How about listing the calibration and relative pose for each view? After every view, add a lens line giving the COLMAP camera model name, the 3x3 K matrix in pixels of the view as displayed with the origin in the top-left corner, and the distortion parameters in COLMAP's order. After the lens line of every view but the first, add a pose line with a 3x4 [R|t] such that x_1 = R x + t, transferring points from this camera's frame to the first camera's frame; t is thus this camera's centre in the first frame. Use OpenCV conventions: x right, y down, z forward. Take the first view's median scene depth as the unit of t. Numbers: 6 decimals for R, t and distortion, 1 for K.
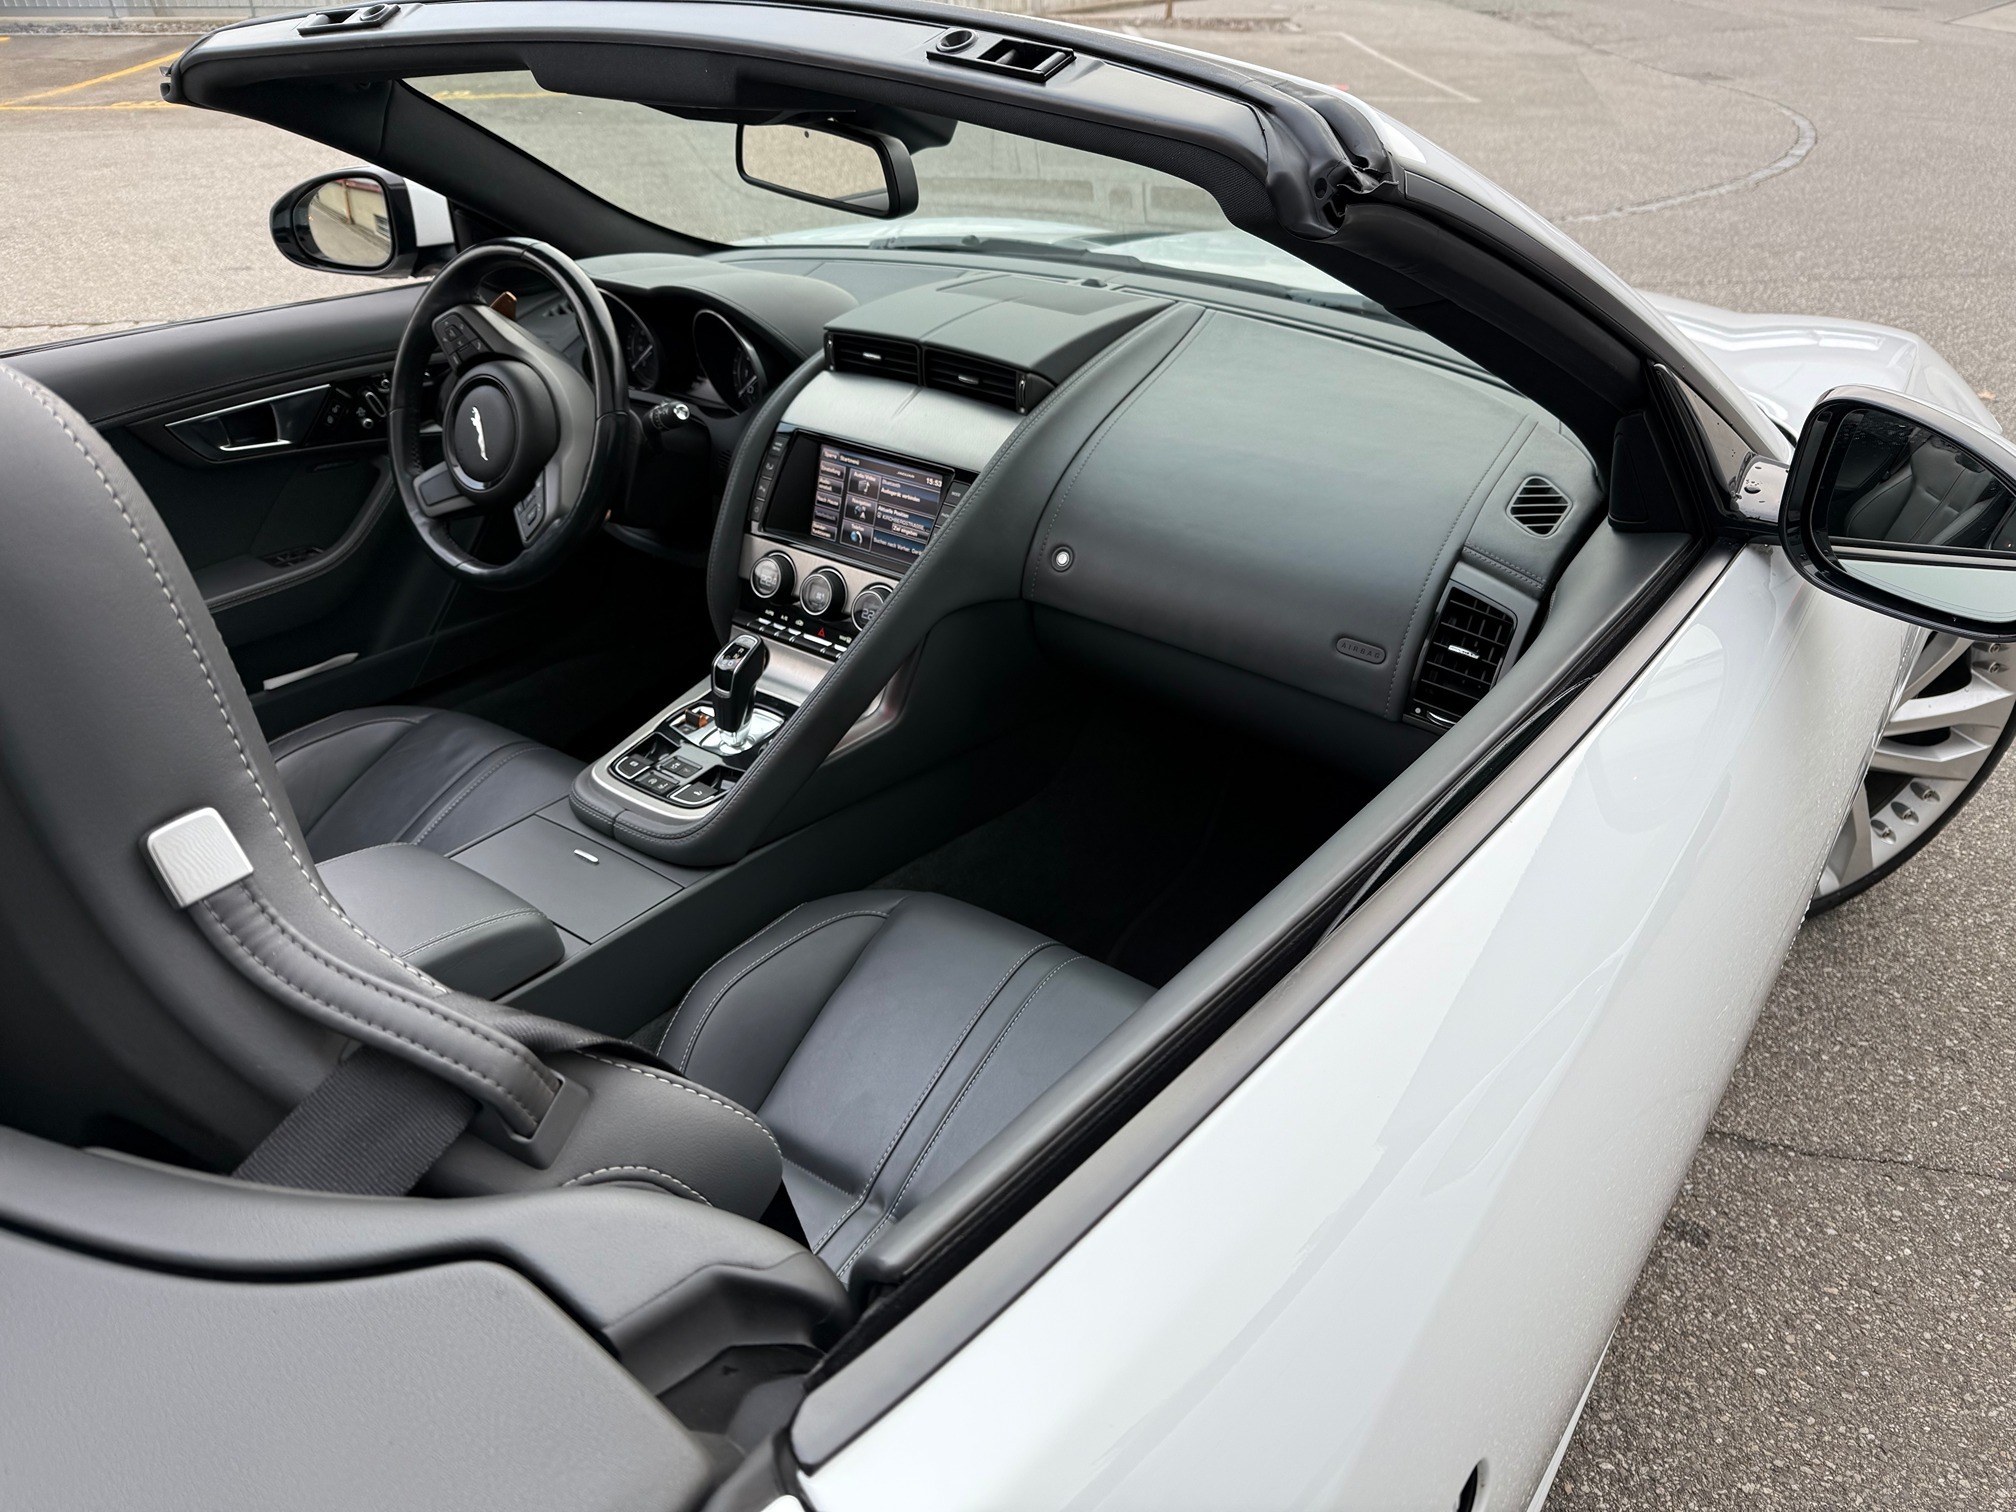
lens RADIAL K [[1438.5, 0, 1008.0], [0, 1438.5, 756.0], [0, 0, 1]] dist [0.134766, -0.211026]
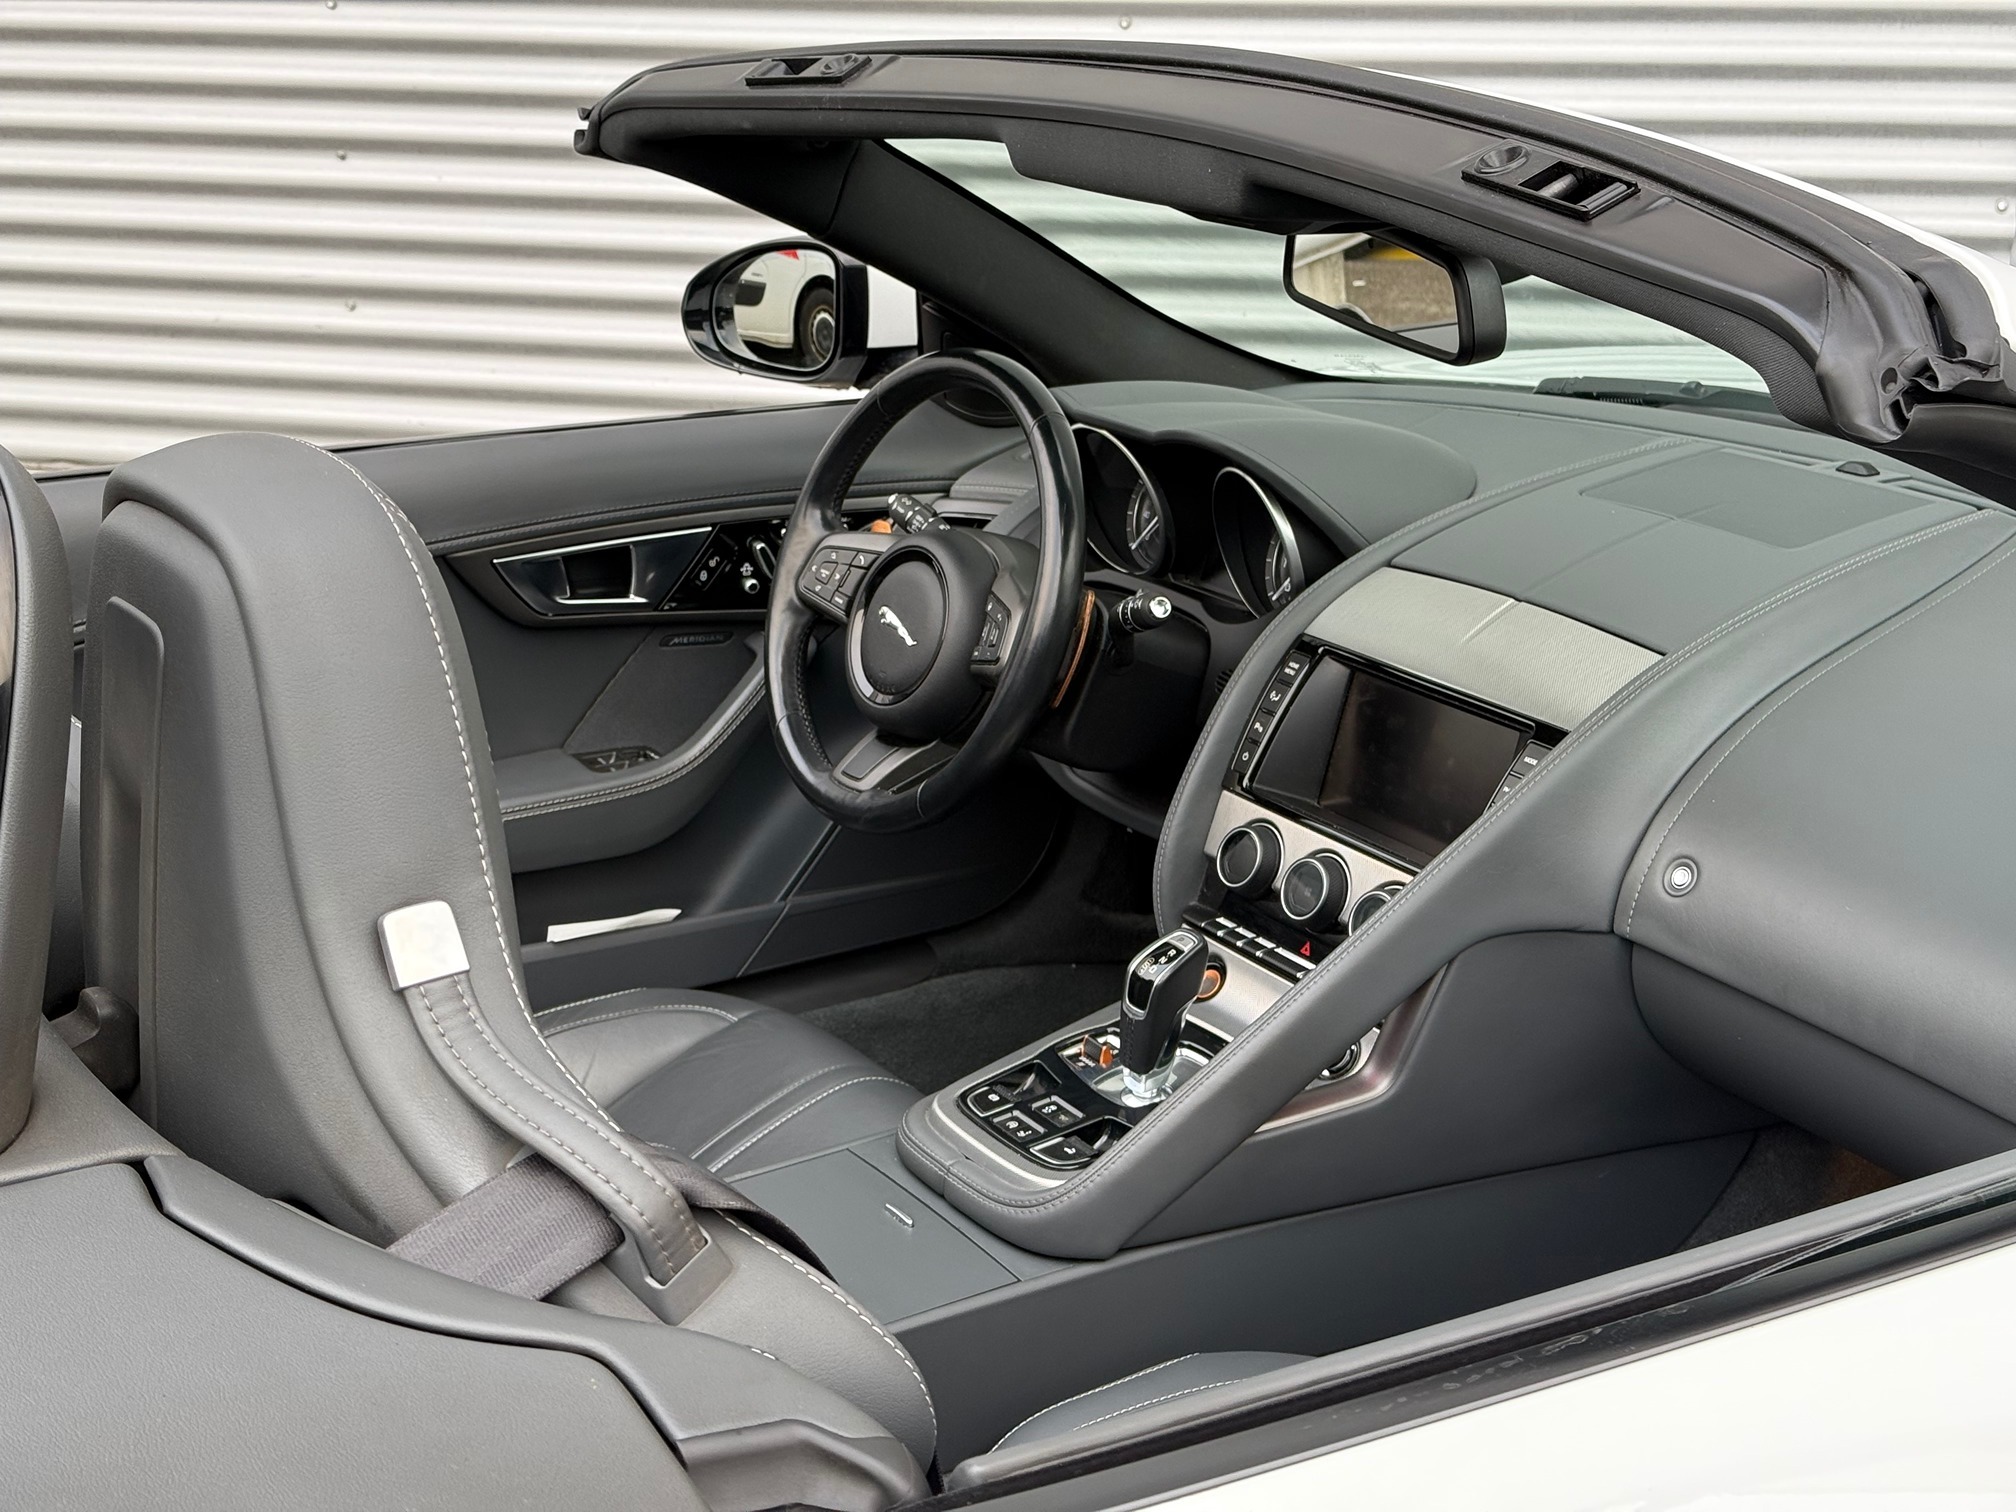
lens RADIAL K [[2878.5, 0, 1034.8], [0, 2878.5, 756.5], [0, 0, 1]] dist [0.197736, 0.031319]
pose [[0.941462, 0.112997, -0.317619, 0.155805], [-0.172973, 0.970594, -0.167414, 0.067478], [0.289362, 0.212553, 0.933323, -0.258525]]
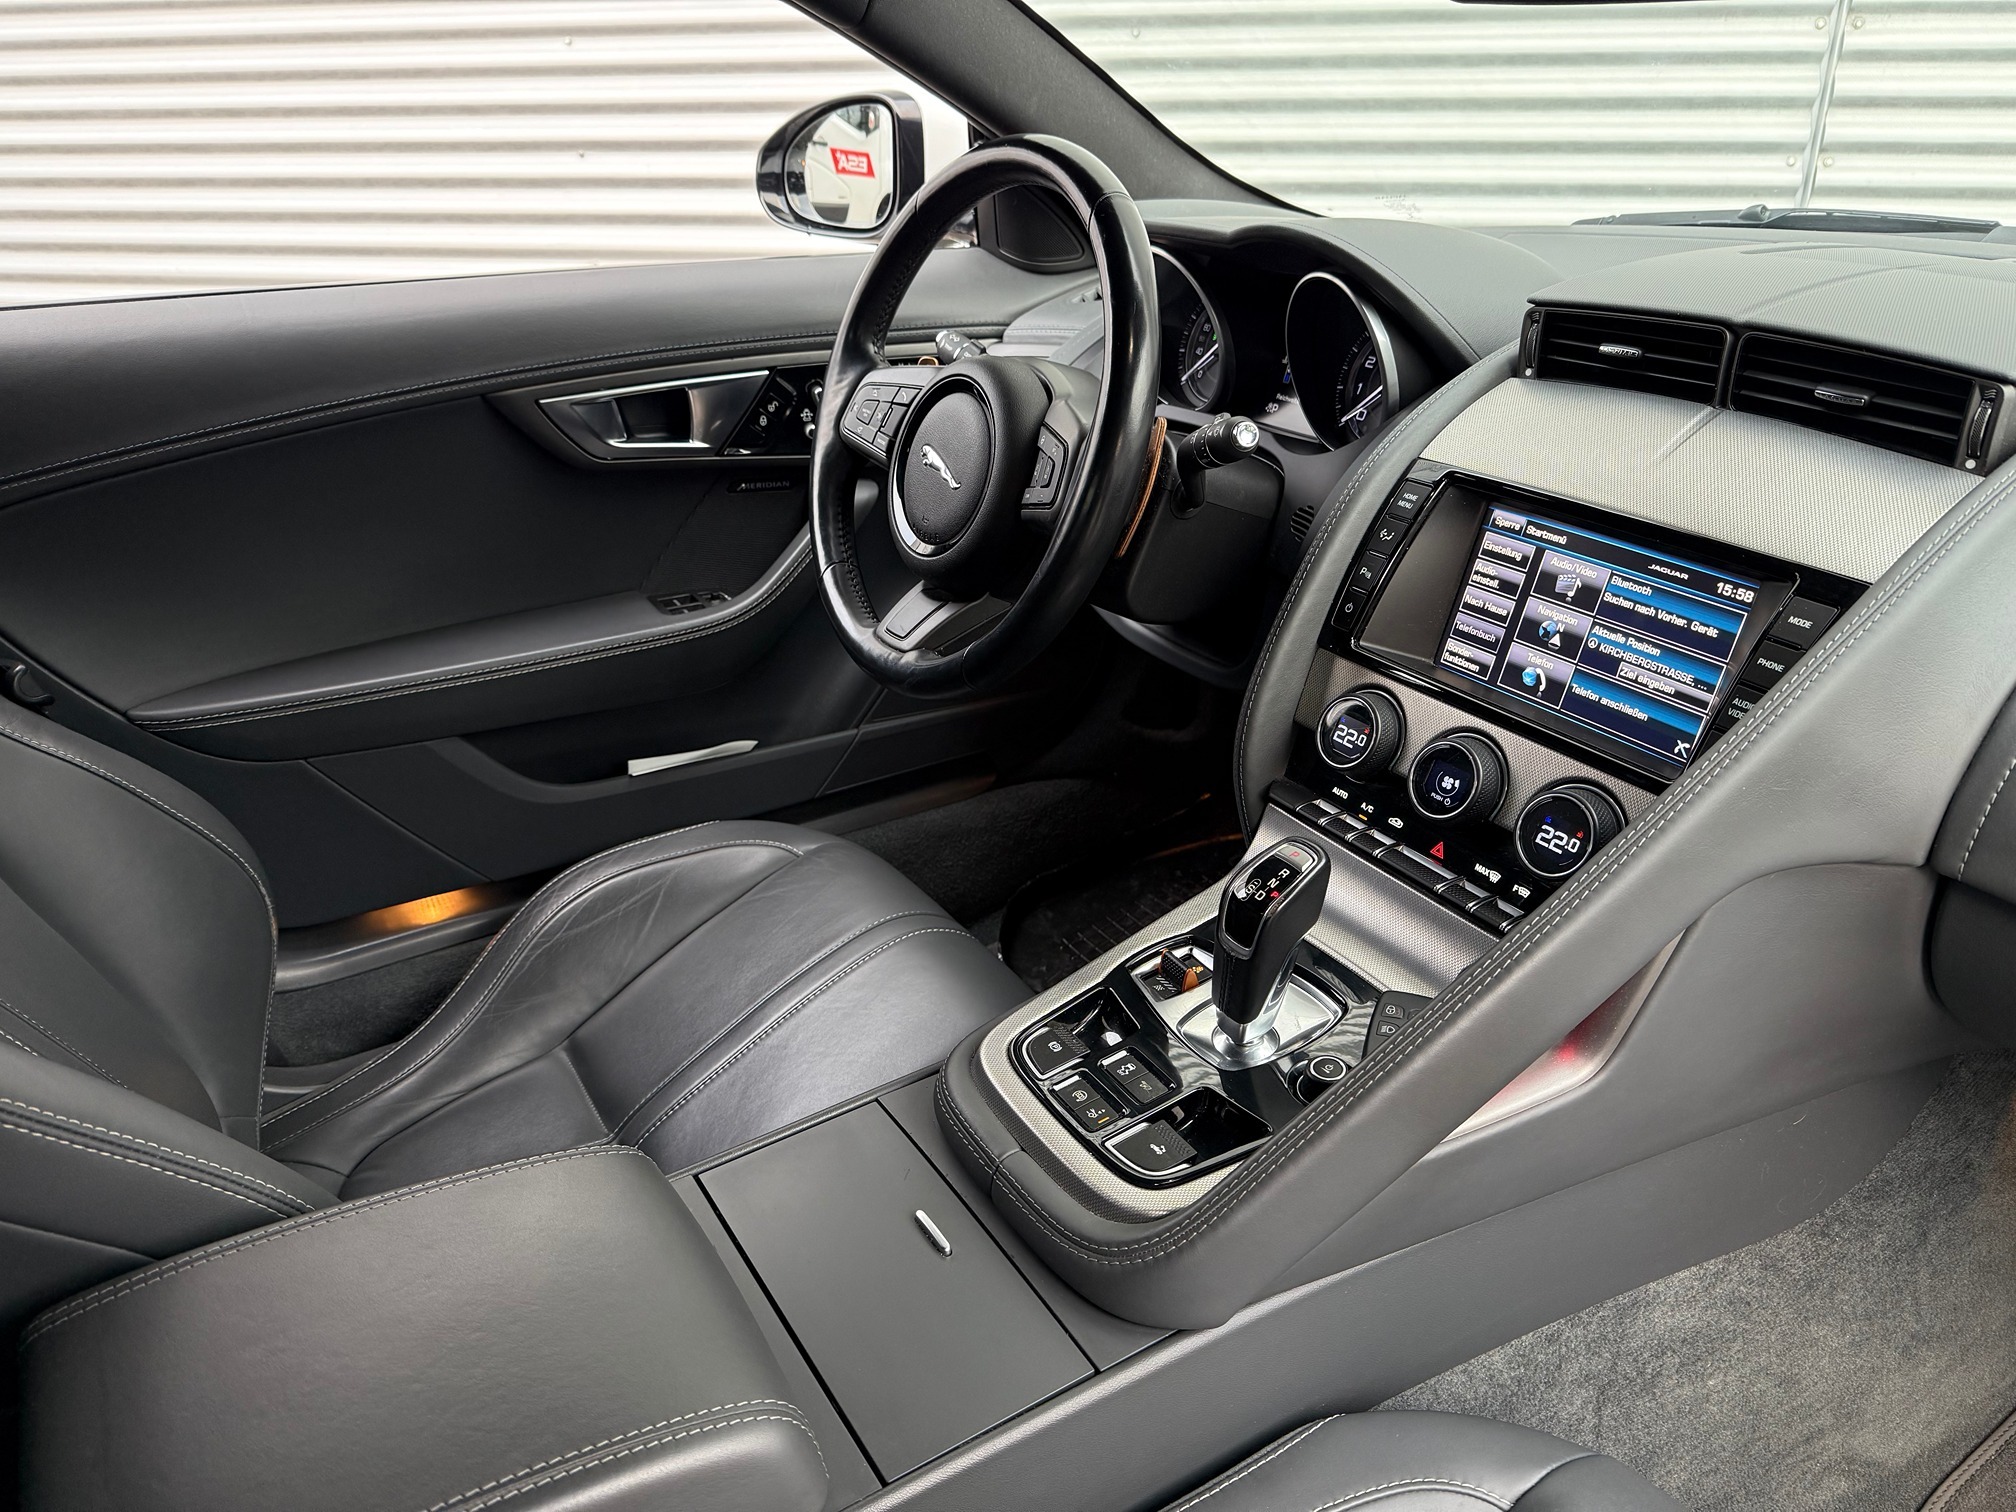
lens RADIAL K [[1438.5, 0, 1008.0], [0, 1438.5, 756.0], [0, 0, 1]] dist [0.134766, -0.211026]
pose [[0.930403, 0.149765, -0.334545, -0.101724], [-0.170615, 0.984763, -0.033651, -0.073766], [0.324408, 0.088387, 0.941779, 0.442718]]
